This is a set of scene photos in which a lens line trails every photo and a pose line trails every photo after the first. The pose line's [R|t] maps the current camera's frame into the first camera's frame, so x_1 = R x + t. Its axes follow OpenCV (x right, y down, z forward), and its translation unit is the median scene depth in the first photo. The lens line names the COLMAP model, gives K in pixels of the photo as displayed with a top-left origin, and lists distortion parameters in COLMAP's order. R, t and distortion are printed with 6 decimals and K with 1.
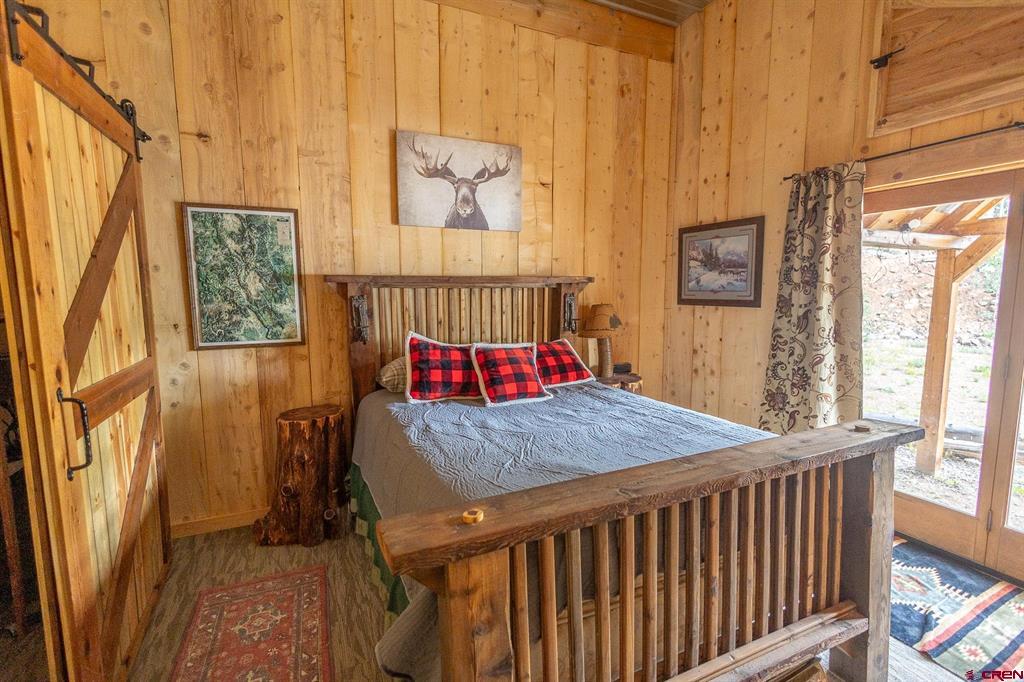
lens RADIAL K [[469.2, 0, 506.5], [0, 469.2, 339.4], [0, 0, 1]] dist [0.014146, -0.004138]
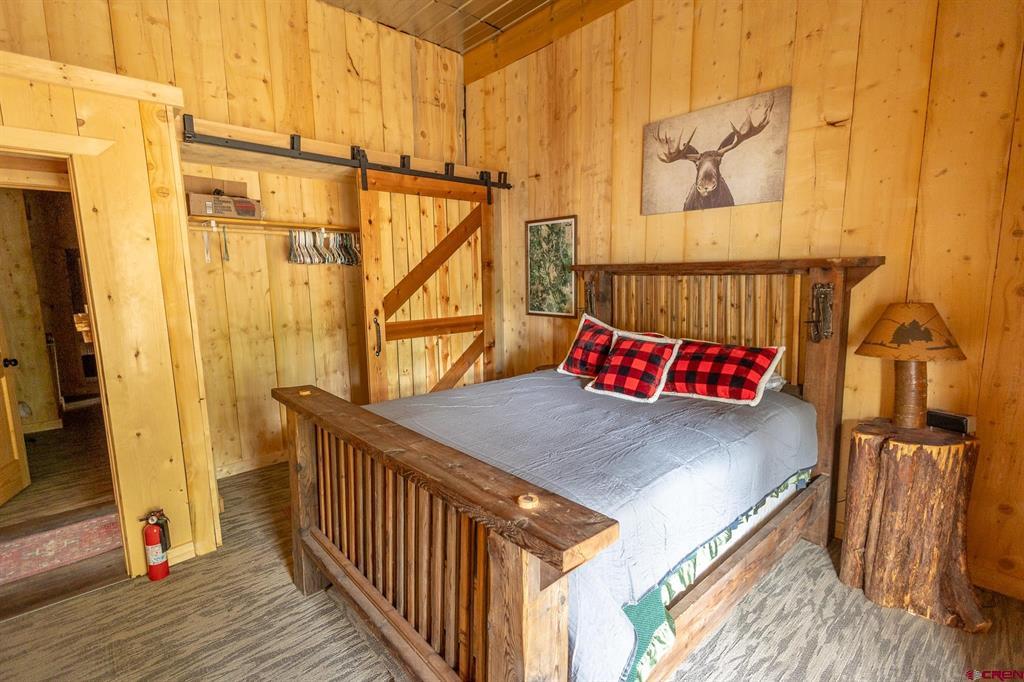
lens RADIAL K [[469.2, 0, 504.9], [0, 469.2, 337.3], [0, 0, 1]] dist [0.014146, -0.004138]
pose [[0.296027, 0.131922, -0.946026, 0.764662], [-0.091459, 0.989781, 0.109404, -0.062774], [0.950791, 0.054136, 0.305067, 0.420784]]
